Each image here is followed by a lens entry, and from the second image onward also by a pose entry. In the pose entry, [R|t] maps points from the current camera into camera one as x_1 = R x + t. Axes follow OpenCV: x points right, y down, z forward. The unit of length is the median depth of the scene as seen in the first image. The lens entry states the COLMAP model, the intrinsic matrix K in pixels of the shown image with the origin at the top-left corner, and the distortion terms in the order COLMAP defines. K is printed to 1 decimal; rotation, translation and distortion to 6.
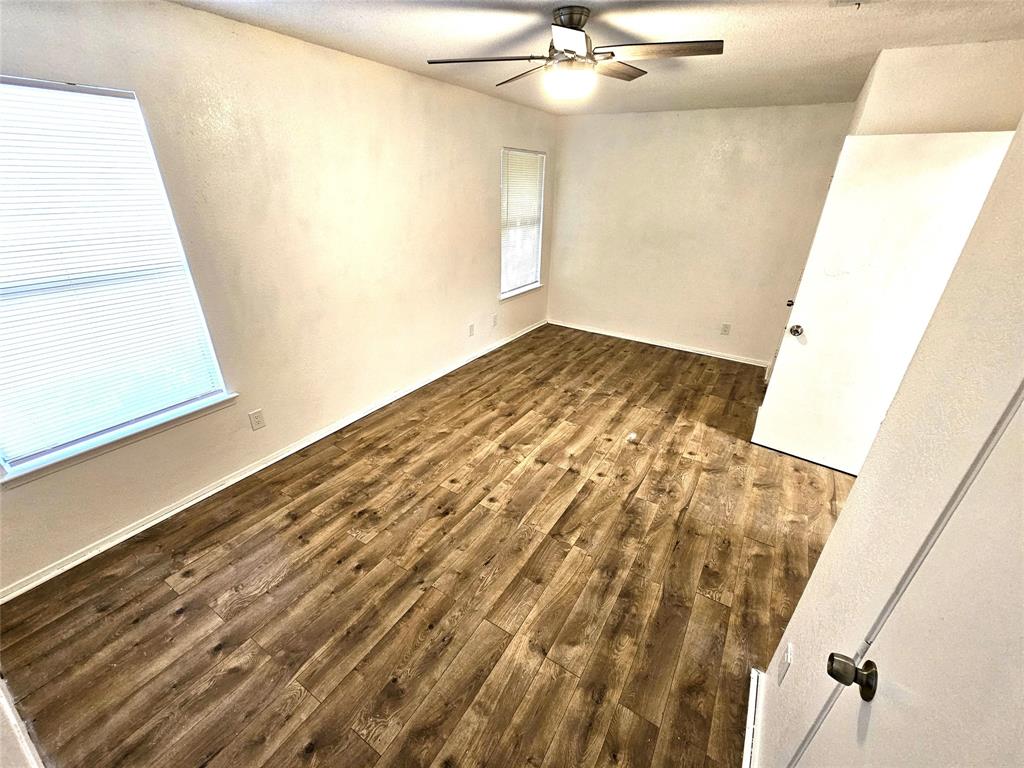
lens RADIAL K [[423.4, 0, 517.8], [0, 423.4, 384.7], [0, 0, 1]] dist [-0.001319, 0.002735]
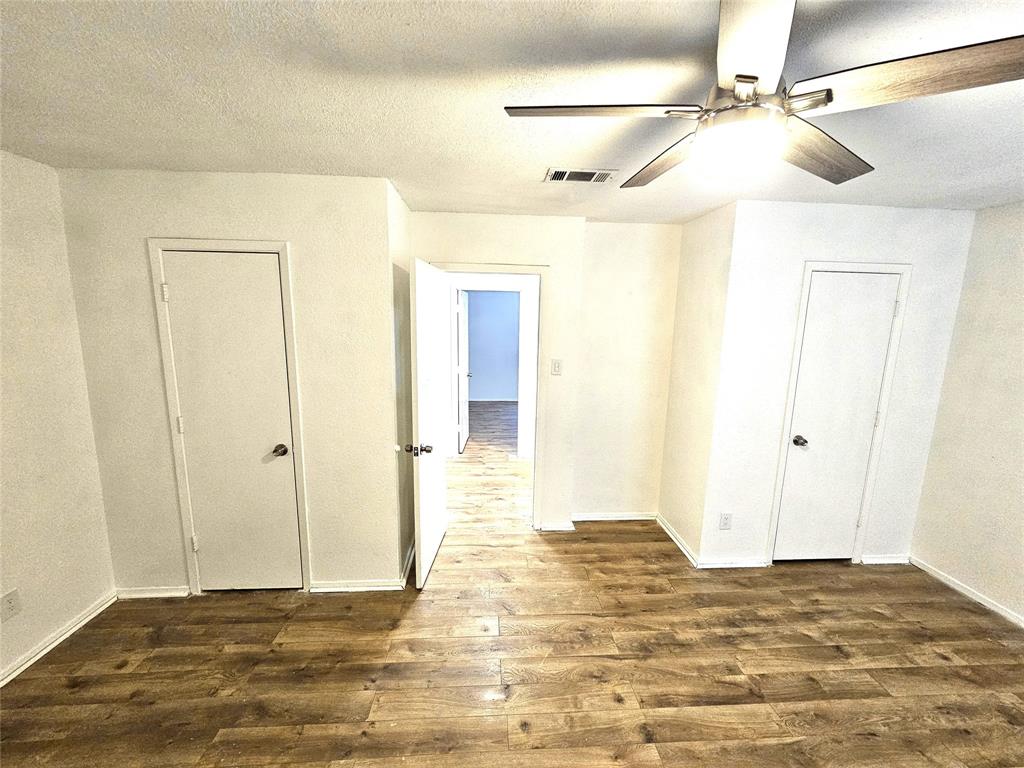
lens RADIAL K [[423.4, 0, 512.1], [0, 423.4, 390.5], [0, 0, 1]] dist [-0.001319, 0.002735]
pose [[-0.574392, -0.172153, 0.800273, -0.166792], [0.323834, 0.850093, 0.415300, -0.554902], [-0.751802, 0.497700, -0.432537, 1.196370]]
